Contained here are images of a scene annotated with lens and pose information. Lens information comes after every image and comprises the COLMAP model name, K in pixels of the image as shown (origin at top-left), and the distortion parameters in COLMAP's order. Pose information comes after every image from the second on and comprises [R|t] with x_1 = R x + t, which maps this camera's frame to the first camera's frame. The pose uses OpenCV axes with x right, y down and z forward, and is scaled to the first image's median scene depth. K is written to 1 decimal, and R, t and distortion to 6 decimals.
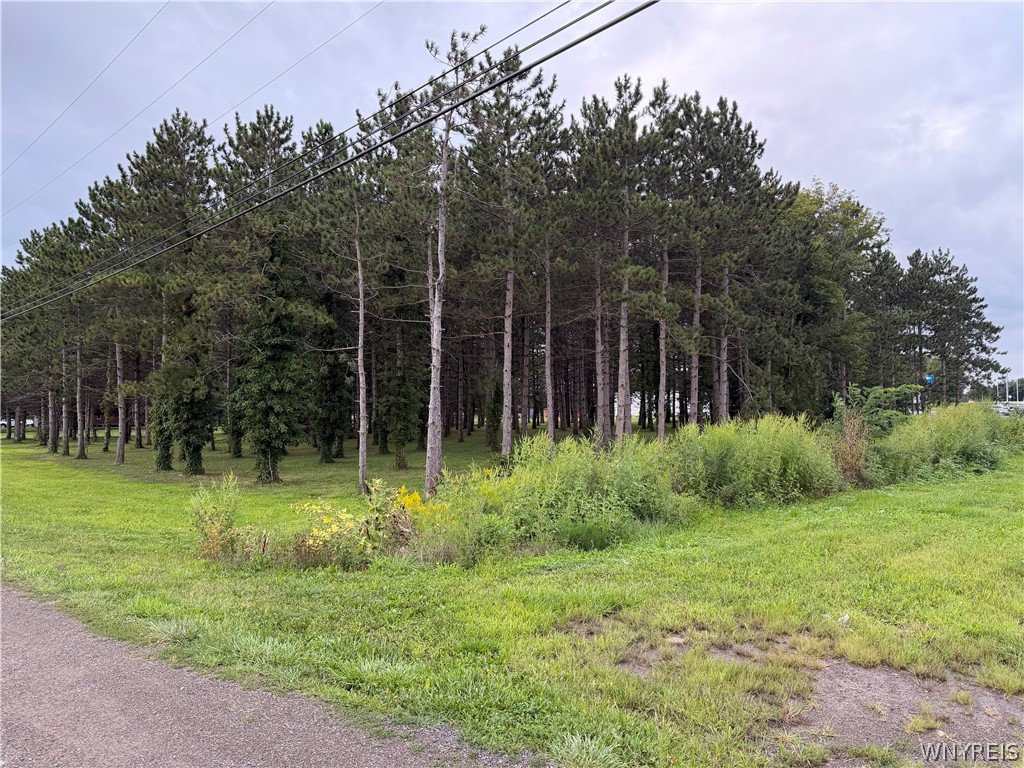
lens RADIAL K [[720.5, 0, 512.0], [0, 720.5, 384.0], [0, 0, 1]] dist [-0.002227, -0.000485]
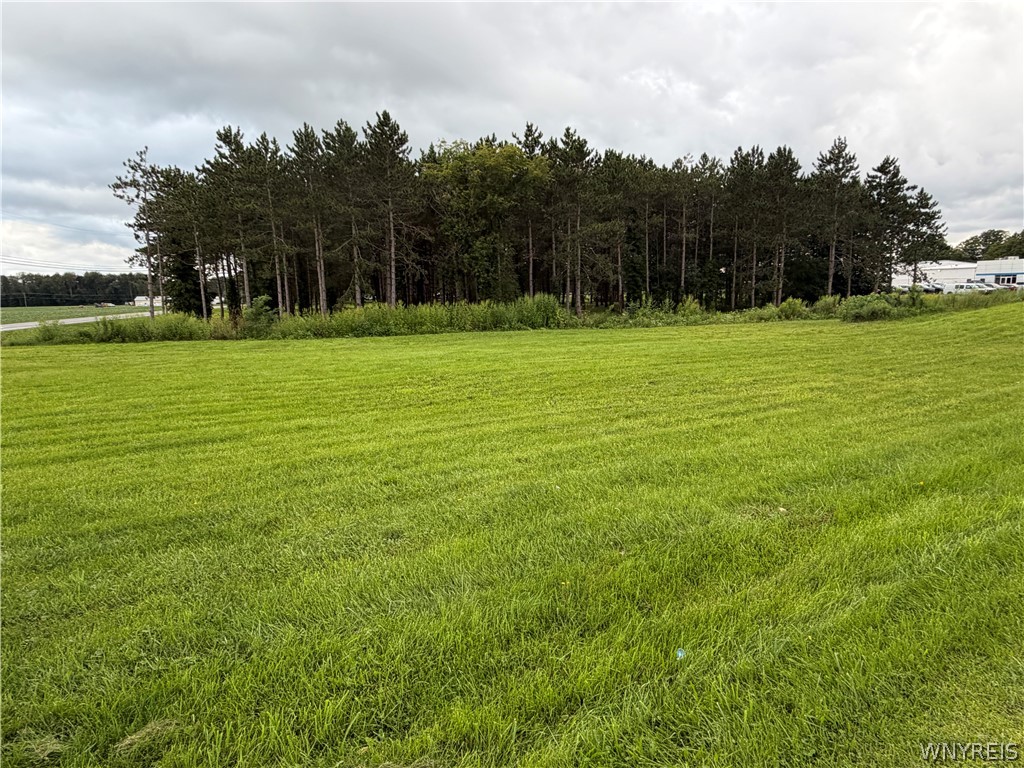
lens RADIAL K [[621.9, 0, 512.0], [0, 621.9, 384.0], [0, 0, 1]] dist [-0.001910, 0.000197]
pose [[0.841292, 0.073113, -0.535614, 1.520977], [0.033744, 0.981777, 0.187017, -0.044727], [0.539527, -0.175410, 0.823494, -0.156742]]
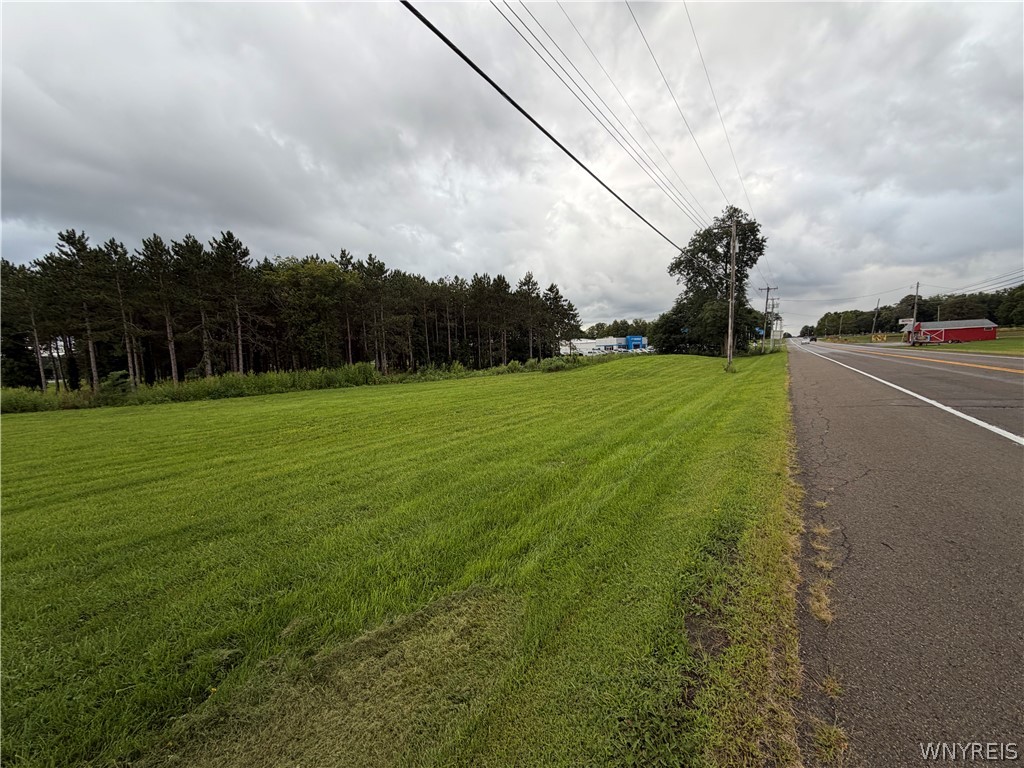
lens RADIAL K [[406.4, 0, 512.0], [0, 406.4, 384.0], [0, 0, 1]] dist [-0.002096, -0.000227]
pose [[0.990257, -0.022229, -0.137469, 1.493337], [0.038538, 0.992368, 0.117135, -0.047041], [0.133816, -0.121291, 0.983556, -0.210795]]
